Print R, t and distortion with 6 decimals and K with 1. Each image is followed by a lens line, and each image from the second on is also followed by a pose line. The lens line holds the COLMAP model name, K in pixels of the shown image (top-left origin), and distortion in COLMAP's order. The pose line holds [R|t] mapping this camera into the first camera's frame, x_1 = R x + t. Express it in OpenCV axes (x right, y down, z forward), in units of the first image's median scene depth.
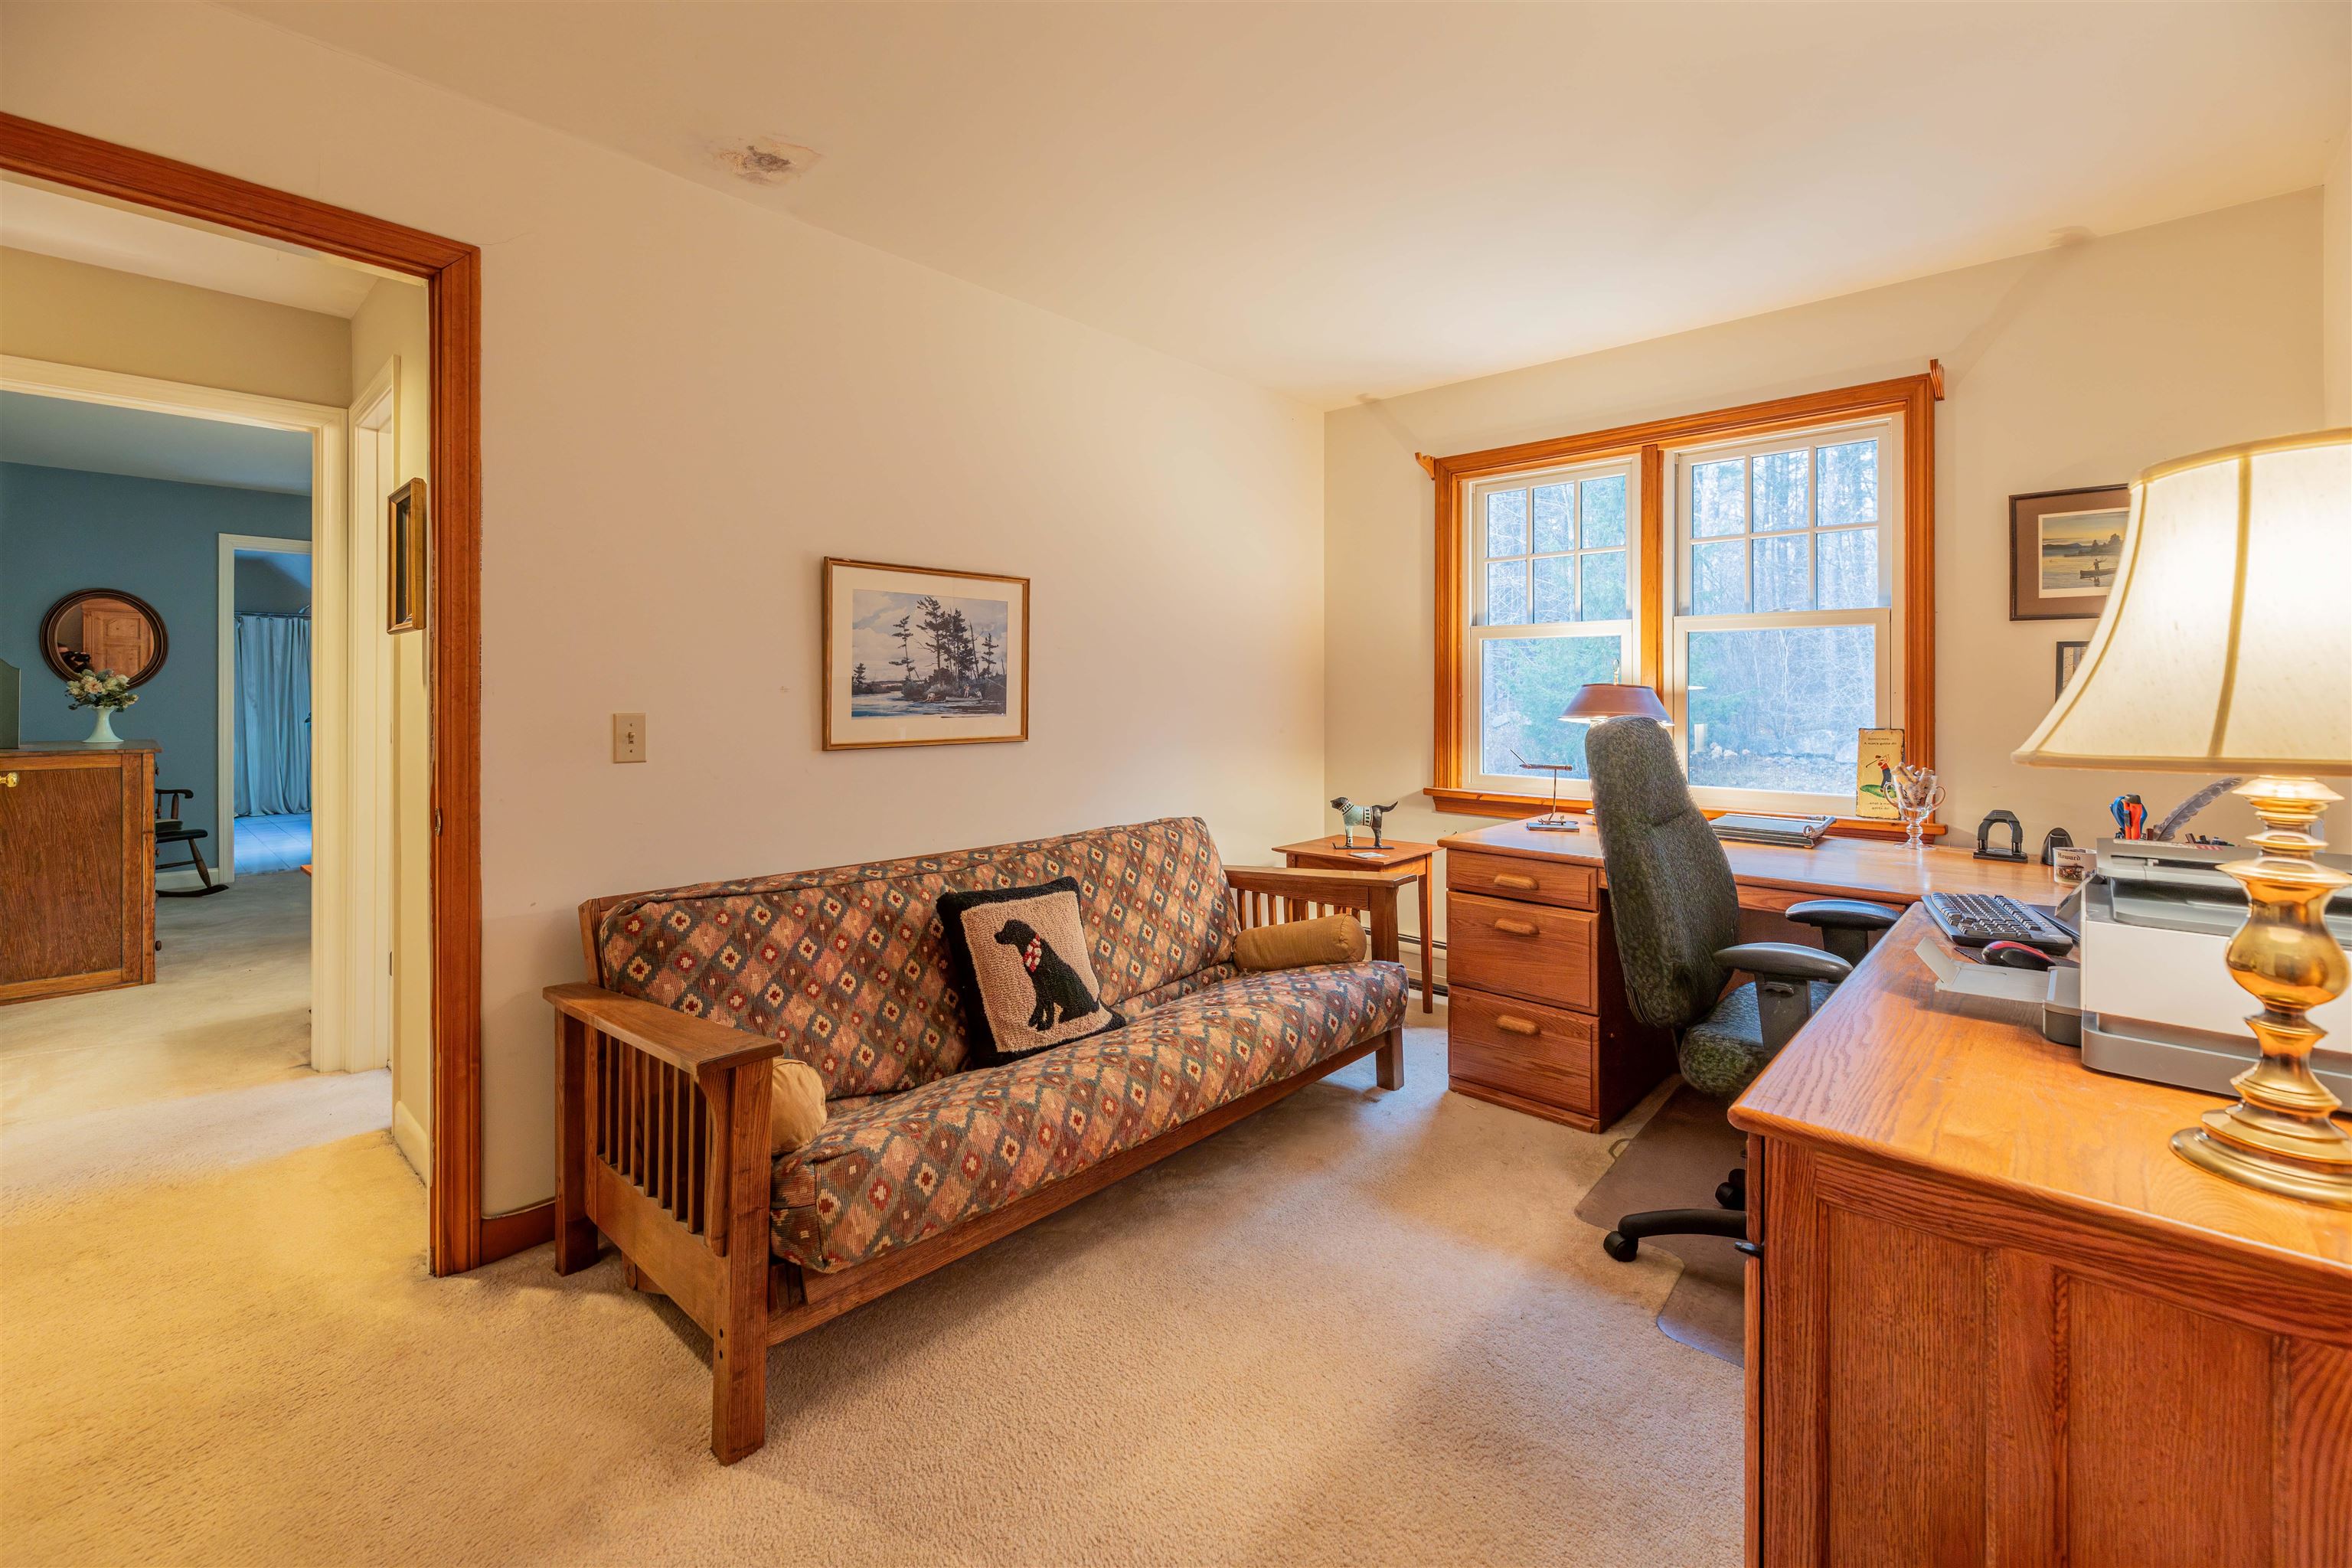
lens RADIAL K [[991.6, 0, 1173.3], [0, 991.6, 710.7], [0, 0, 1]] dist [-0.000987, -0.000515]
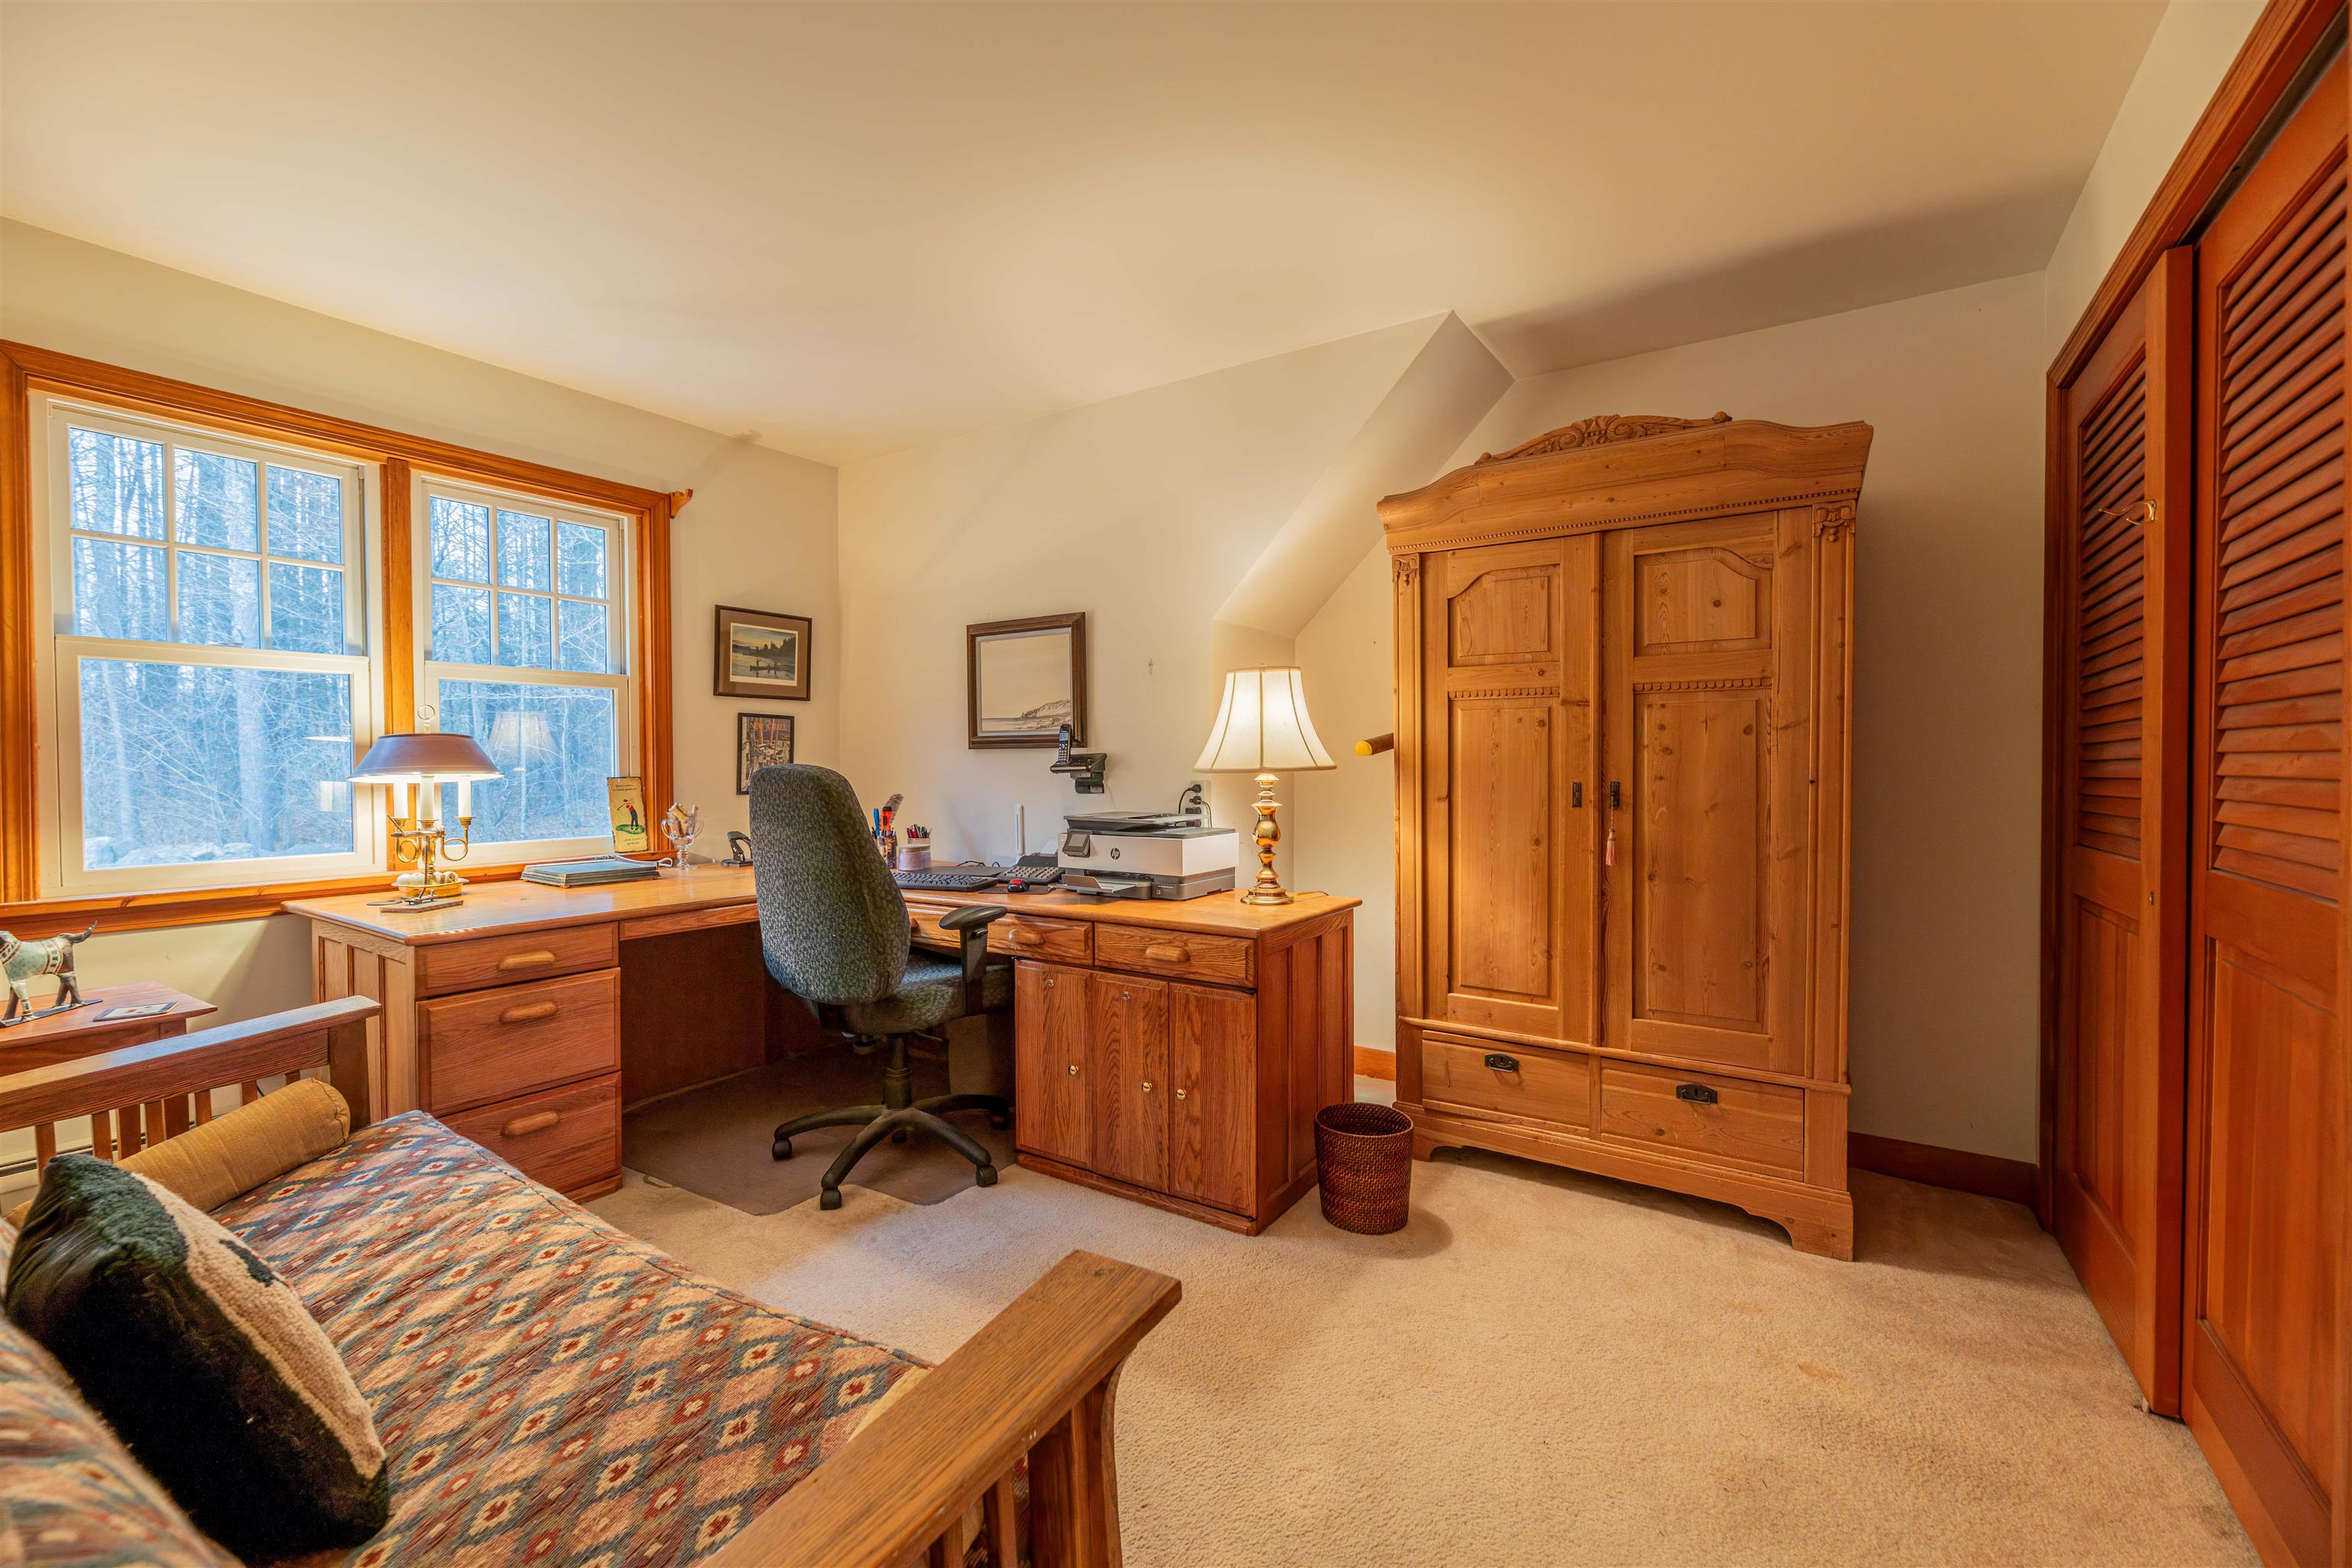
lens RADIAL K [[965.5, 0, 1176.0], [0, 965.5, 784.0], [0, 0, 1]] dist [0.003248, -0.000236]
pose [[-0.163272, -0.029153, 0.986150, -0.562111], [0.015682, 0.999360, 0.032140, -0.000428], [-0.986456, 0.020713, -0.162710, 0.557065]]
